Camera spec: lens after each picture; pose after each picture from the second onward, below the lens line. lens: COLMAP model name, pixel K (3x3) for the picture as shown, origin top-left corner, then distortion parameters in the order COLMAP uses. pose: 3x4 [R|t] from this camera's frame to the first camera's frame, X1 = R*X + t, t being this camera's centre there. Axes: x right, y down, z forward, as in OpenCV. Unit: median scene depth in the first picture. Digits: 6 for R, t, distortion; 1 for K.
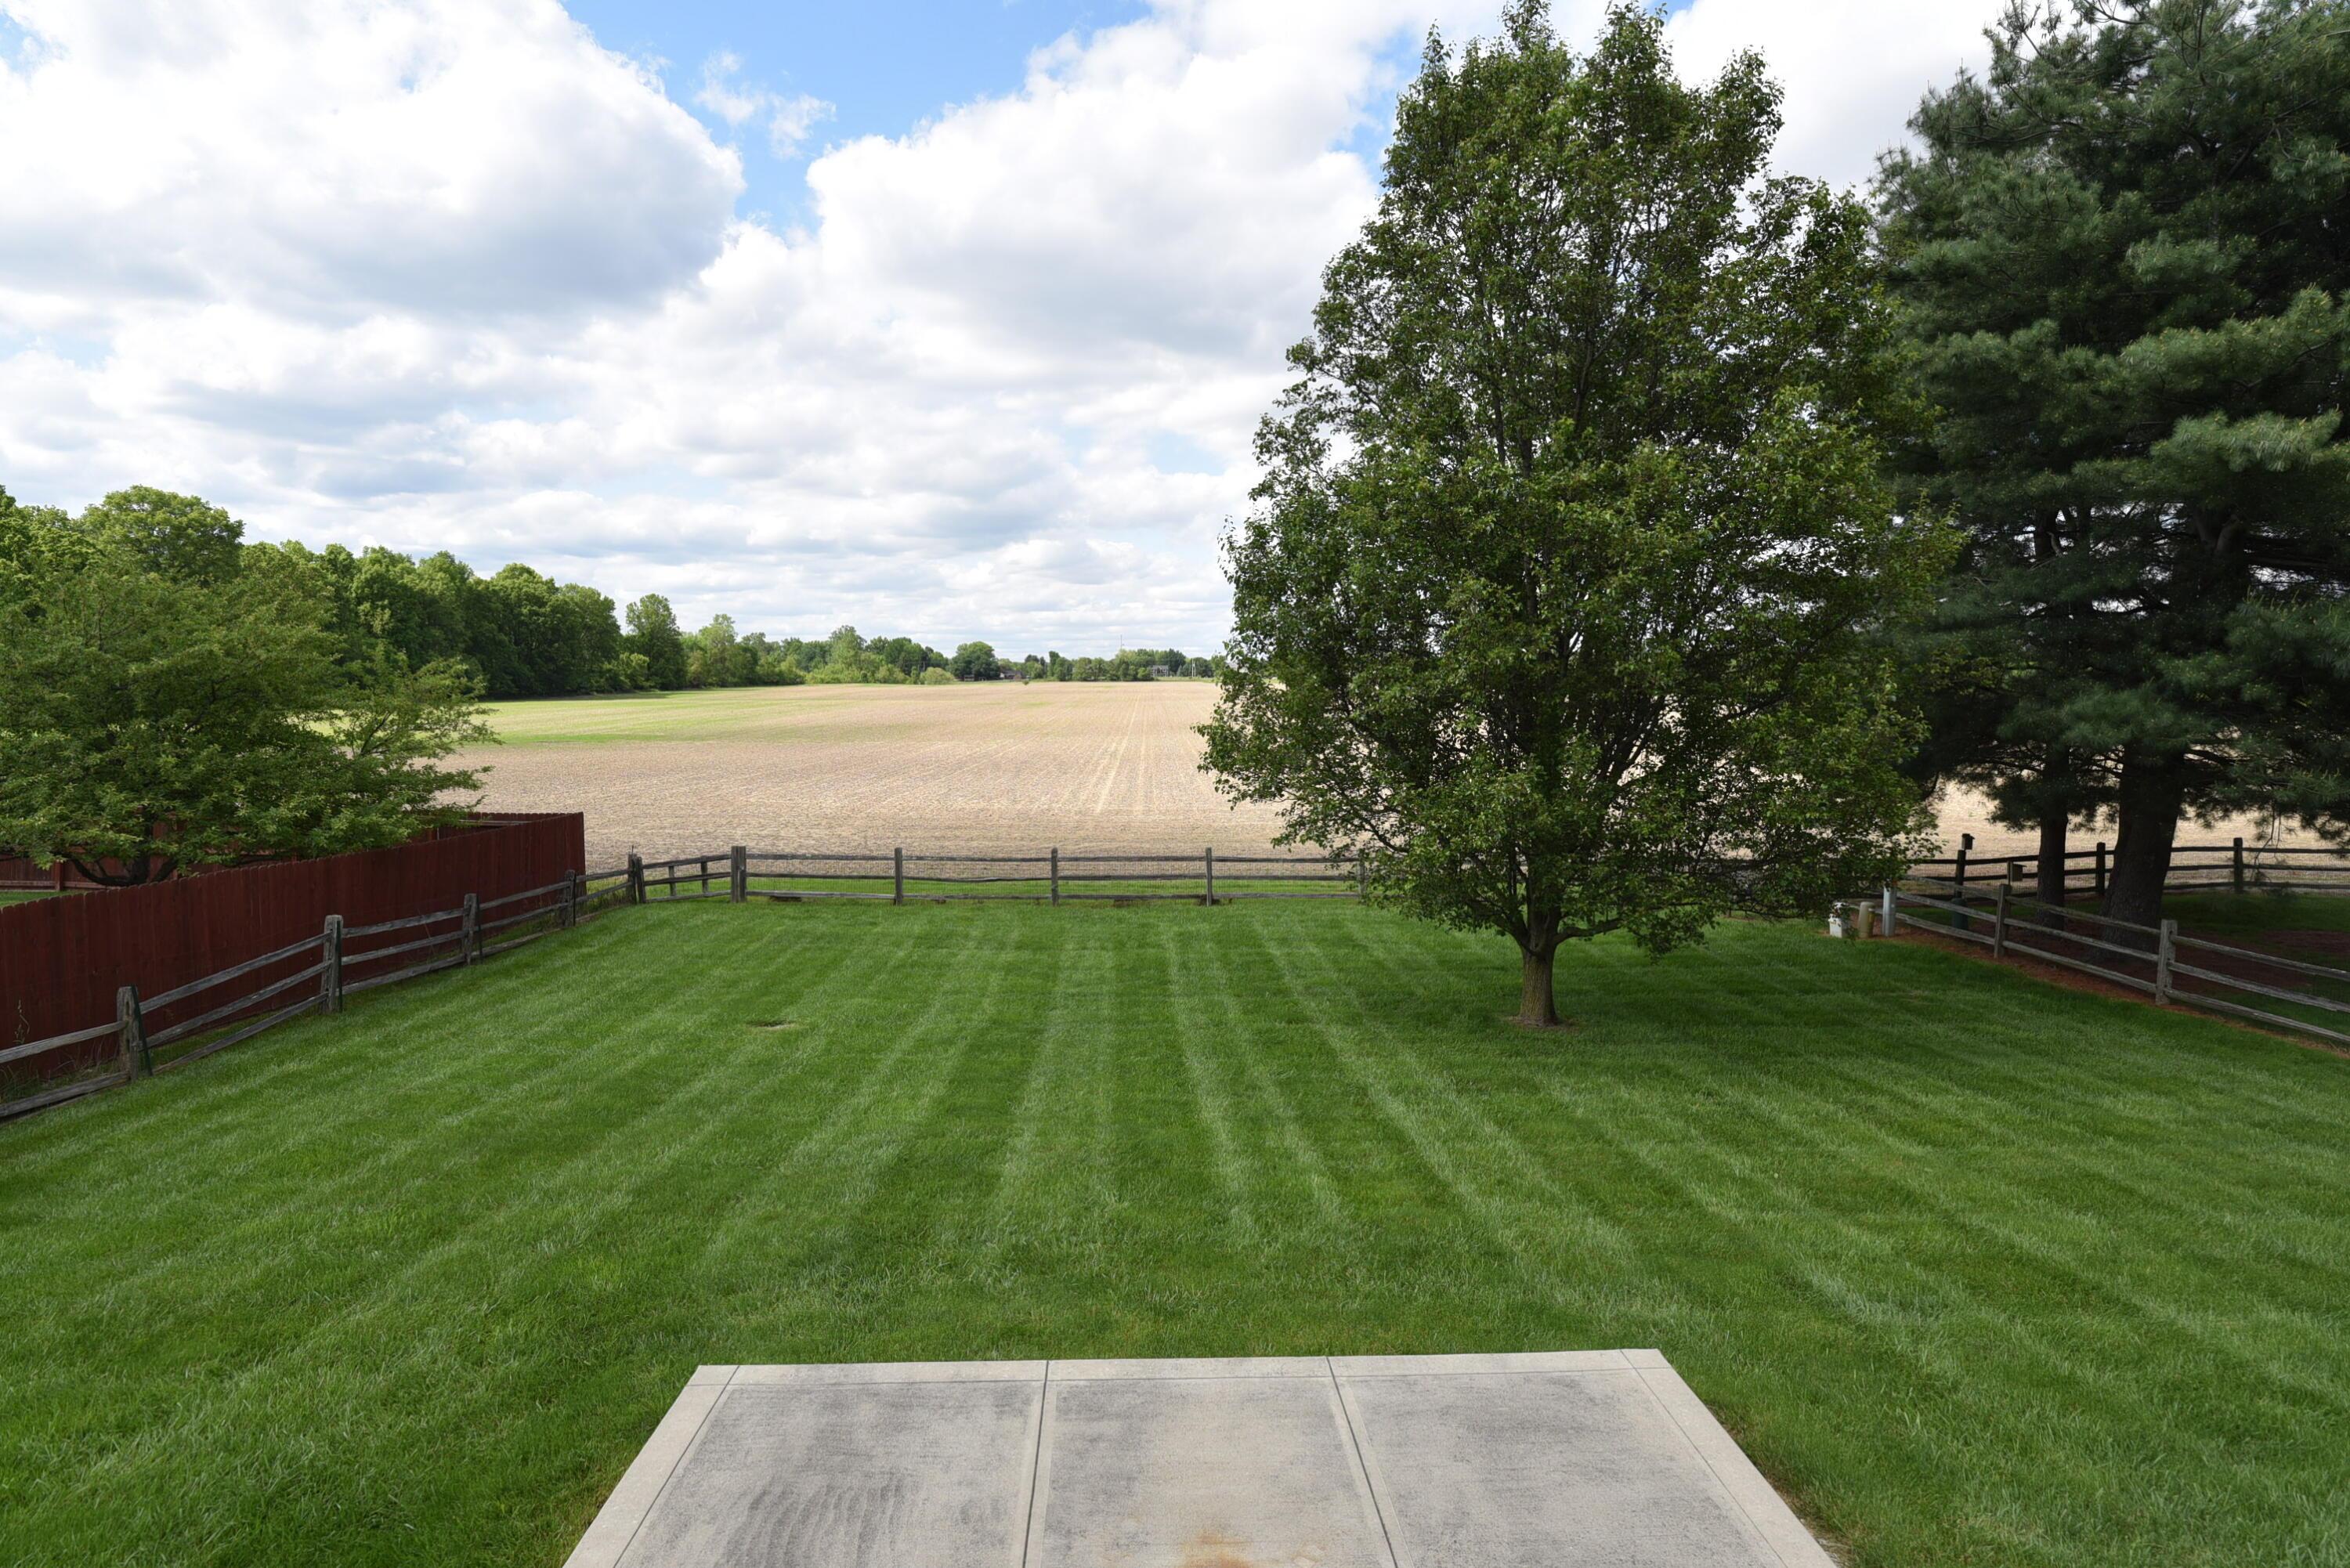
lens RADIAL K [[1236.6, 0, 1180.2], [0, 1236.6, 787.5], [0, 0, 1]] dist [-0.014850, -0.004236]
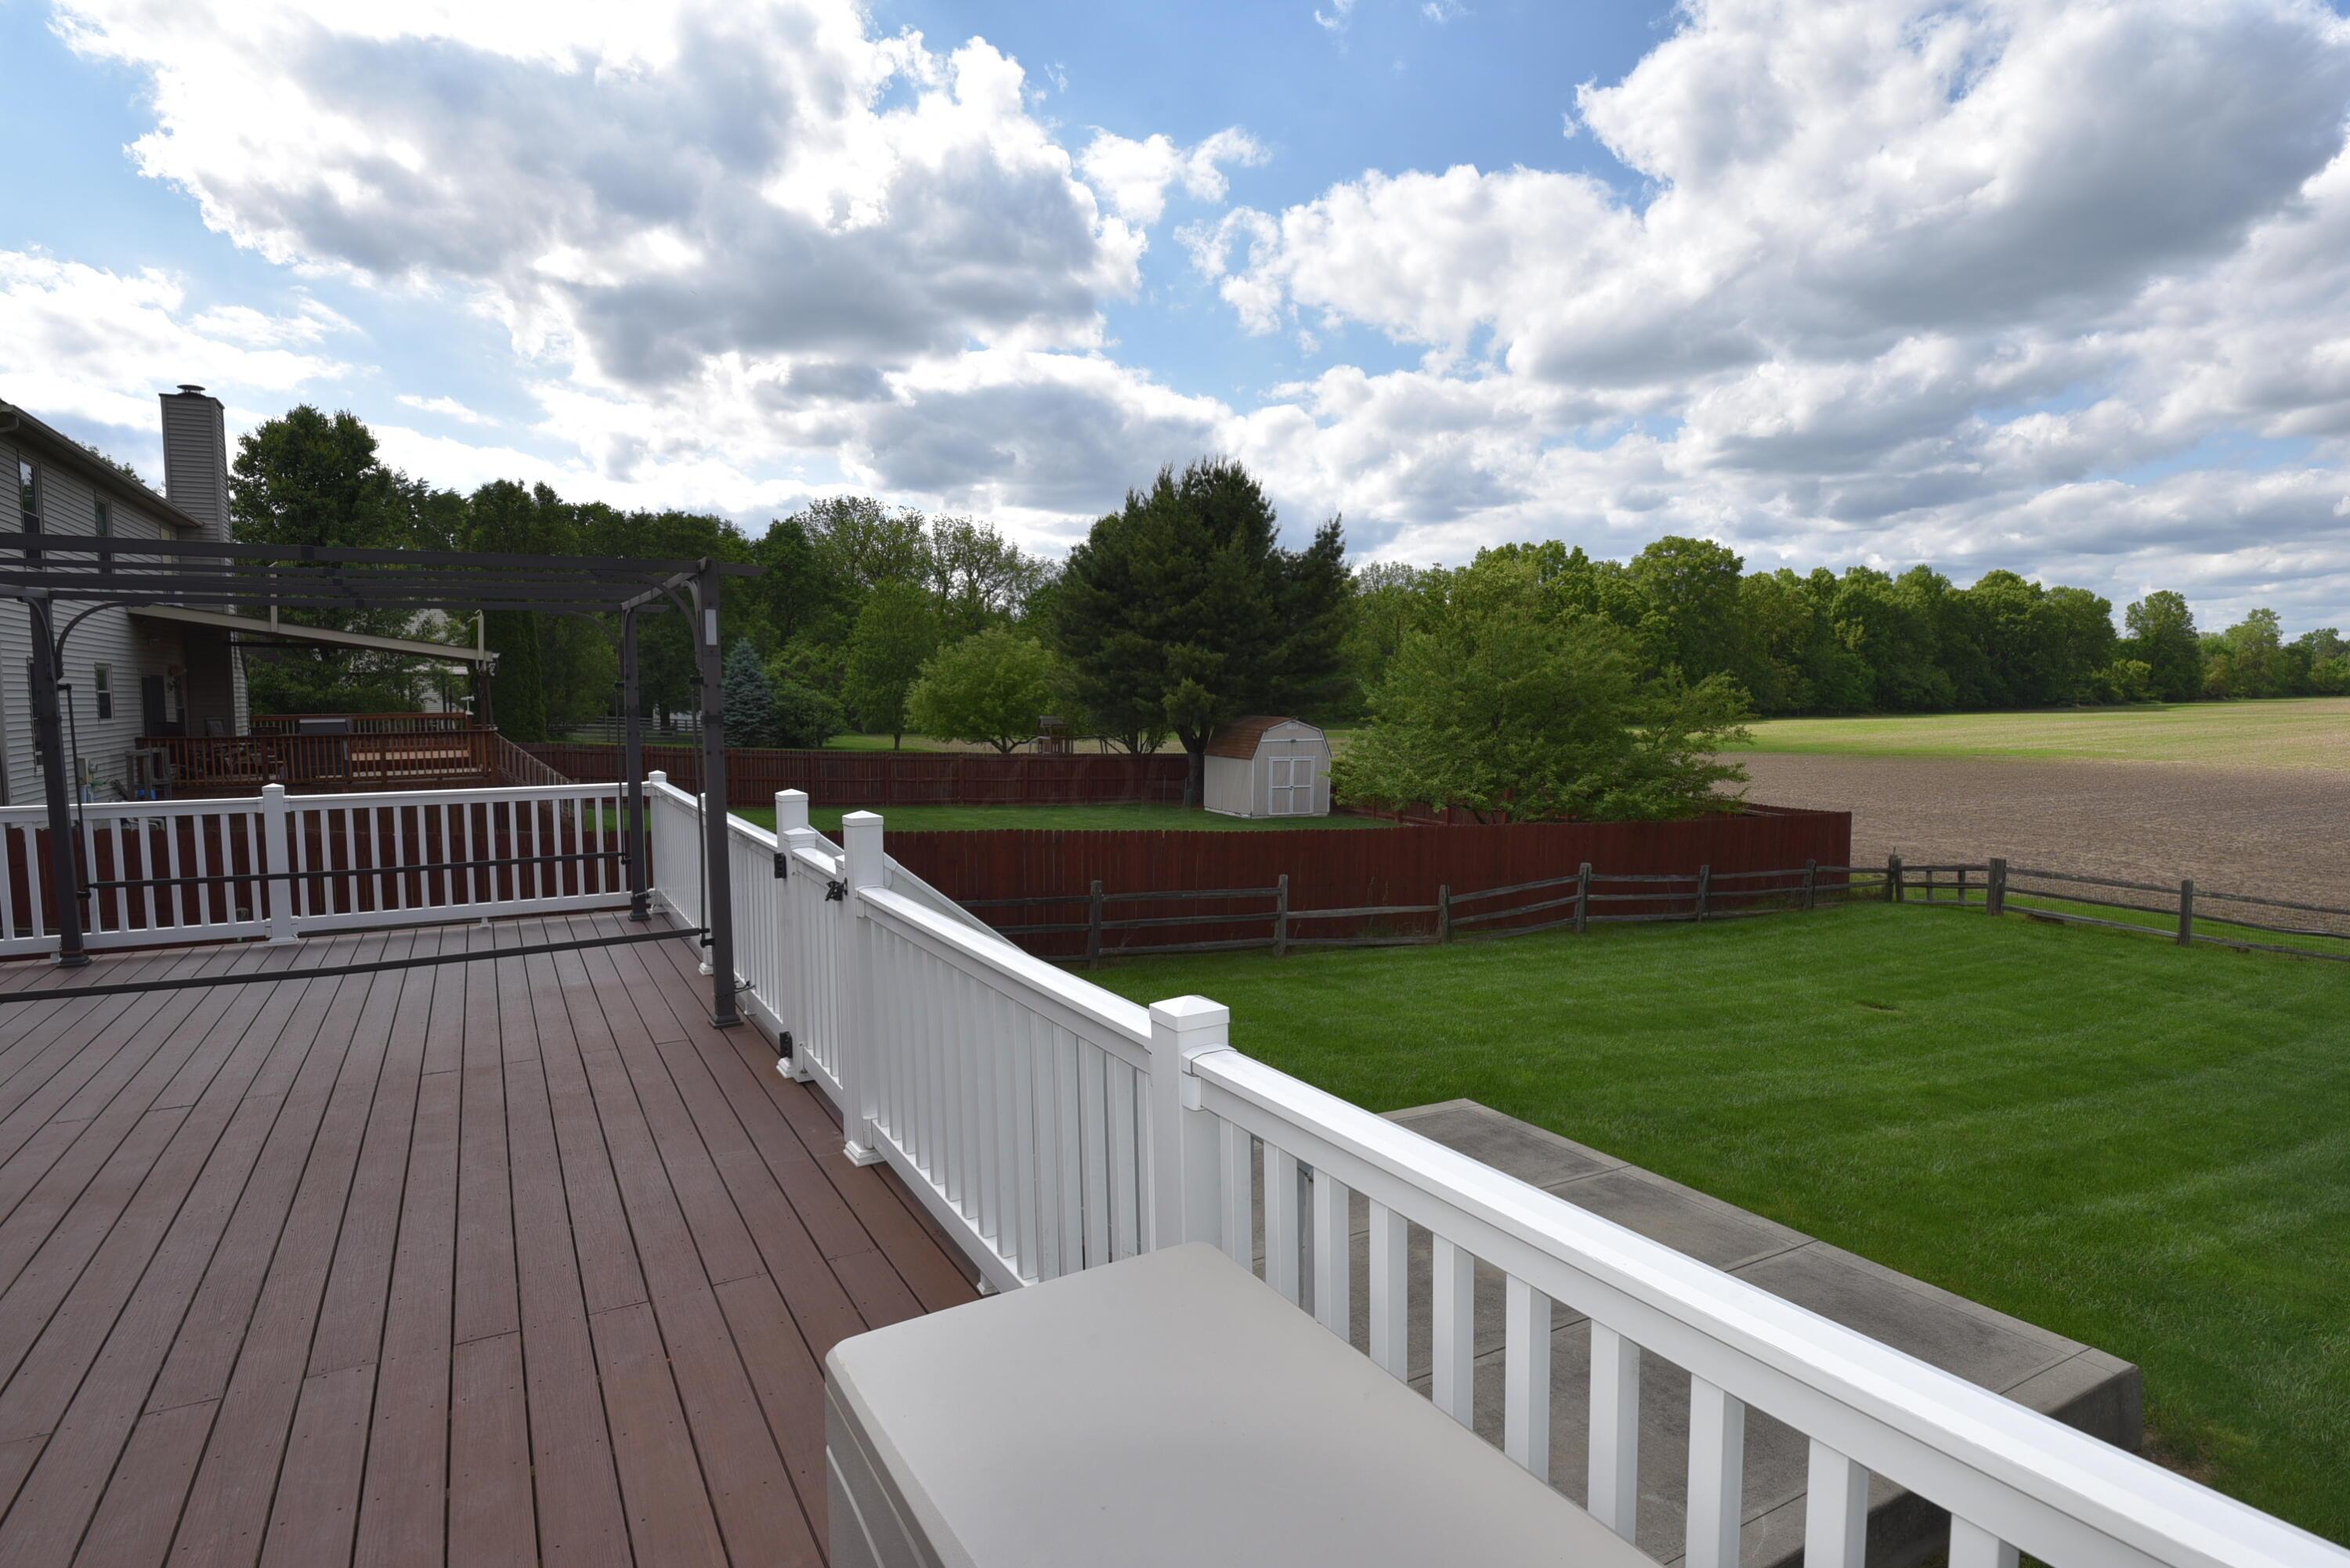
lens RADIAL K [[1236.6, 0, 1182.0], [0, 1236.6, 764.6], [0, 0, 1]] dist [-0.014850, -0.004236]
pose [[0.461246, 0.042125, -0.886272, 0.336577], [-0.066889, 0.997681, 0.012609, 0.006564], [0.884747, 0.053466, 0.462994, -0.056661]]
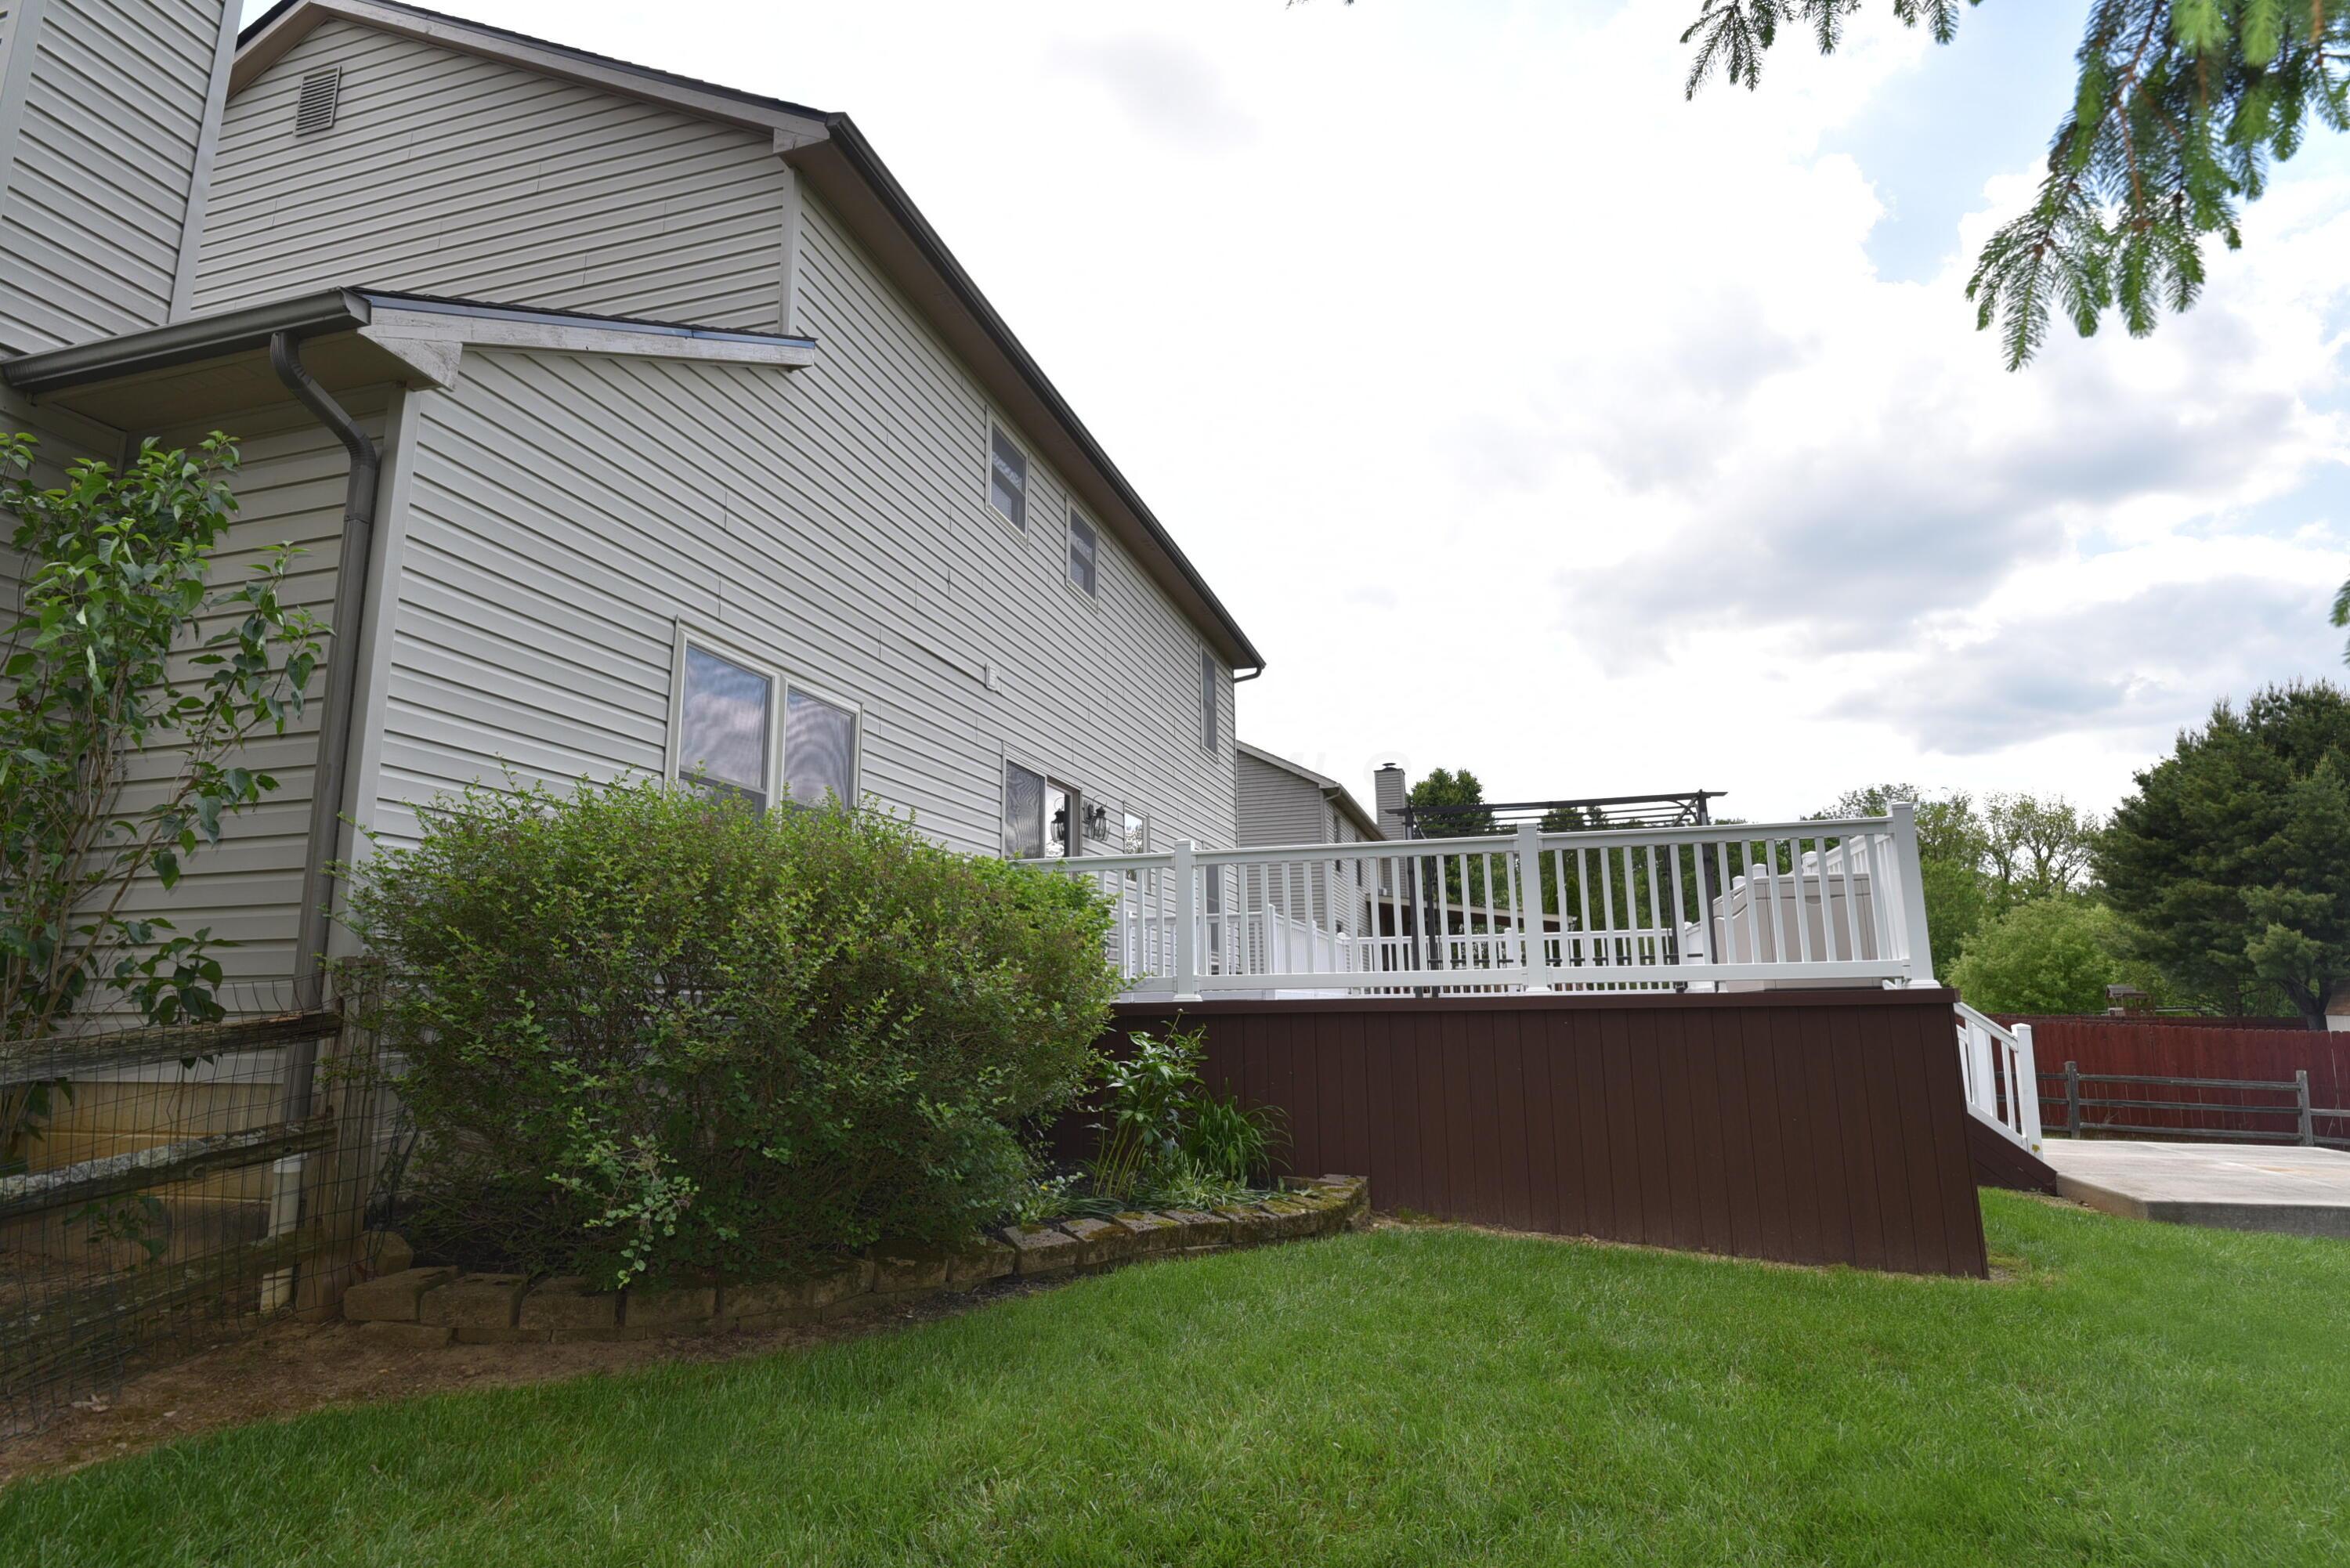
lens RADIAL K [[1236.6, 0, 1174.9], [0, 1236.6, 779.1], [0, 0, 1]] dist [-0.014850, -0.004236]
pose [[-0.313770, -0.183353, -0.931627, 0.857376], [-0.071369, 0.982957, -0.169418, 0.124234], [0.946813, 0.013331, -0.321508, -0.081007]]
